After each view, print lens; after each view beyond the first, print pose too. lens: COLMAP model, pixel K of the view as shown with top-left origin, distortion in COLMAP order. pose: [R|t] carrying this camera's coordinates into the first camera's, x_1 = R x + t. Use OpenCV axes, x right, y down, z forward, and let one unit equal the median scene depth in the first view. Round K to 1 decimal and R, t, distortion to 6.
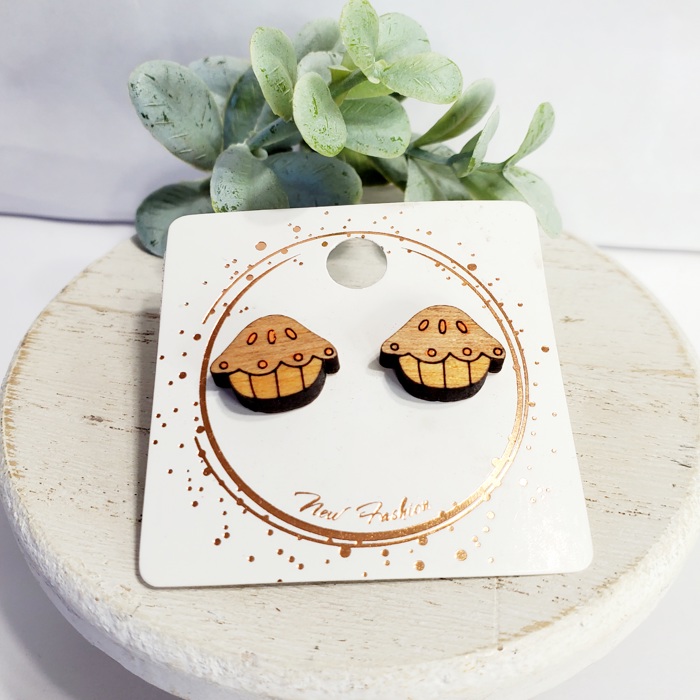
lens RADIAL K [[920.4, 0, 352.3], [0, 920.4, 348.9], [0, 0, 1]] dist [-0.049081, -0.110736]
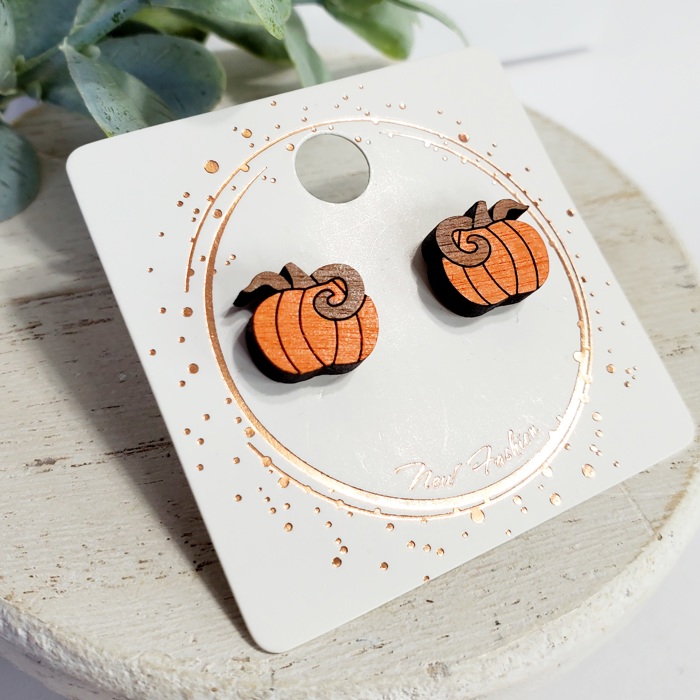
lens RADIAL K [[980.3, 0, 373.6], [0, 980.3, 304.6], [0, 0, 1]] dist [-0.162158, 0.214863]
pose [[0.862537, -0.302301, 0.405763, -0.360265], [0.248252, 0.951590, 0.181239, -0.128380], [-0.440909, -0.055594, 0.895828, 0.228086]]
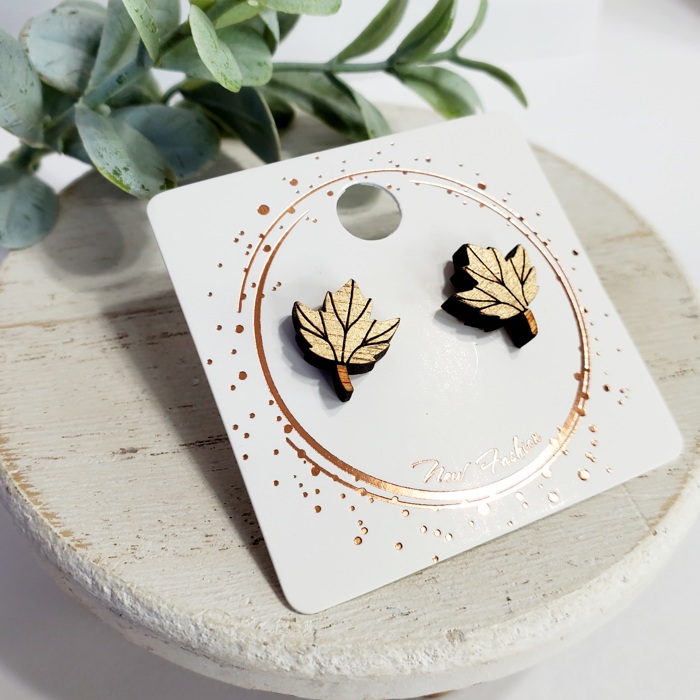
lens RADIAL K [[915.3, 0, 367.6], [0, 915.3, 328.9], [0, 0, 1]] dist [0.028591, -0.511814]
pose [[0.893204, -0.278966, 0.352655, -0.385902], [0.236729, 0.958534, 0.158657, -0.128526], [-0.382291, -0.058229, 0.922205, 0.140981]]
